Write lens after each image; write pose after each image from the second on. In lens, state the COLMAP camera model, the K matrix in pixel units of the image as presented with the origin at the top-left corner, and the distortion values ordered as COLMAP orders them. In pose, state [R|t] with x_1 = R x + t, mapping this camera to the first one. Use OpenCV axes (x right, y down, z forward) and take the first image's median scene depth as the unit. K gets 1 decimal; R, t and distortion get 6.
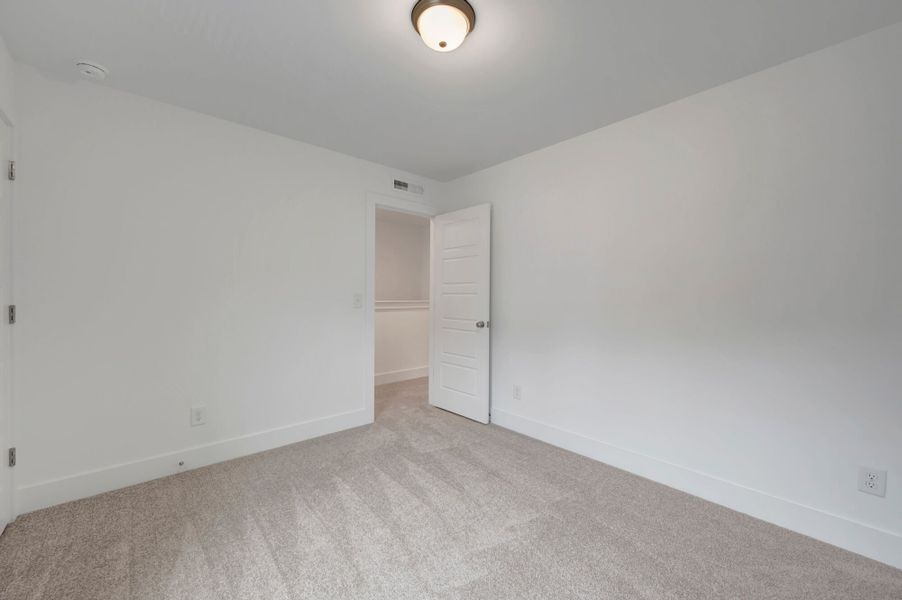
lens RADIAL K [[362.7, 0, 452.4], [0, 362.7, 294.7], [0, 0, 1]] dist [0.000175, 0.000510]
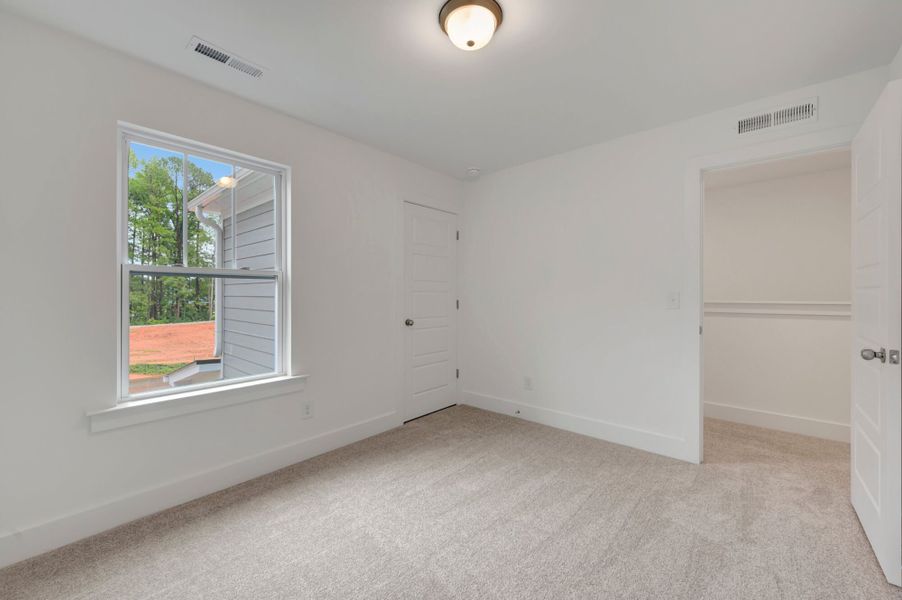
lens RADIAL K [[367.4, 0, 451.3], [0, 367.4, 292.3], [0, 0, 1]] dist [0.001319, 0.000260]
pose [[0.101255, -0.008369, -0.994825, 0.523558], [0.009393, 0.999928, -0.007456, 0.000345], [0.994816, -0.008590, 0.101326, 0.456323]]
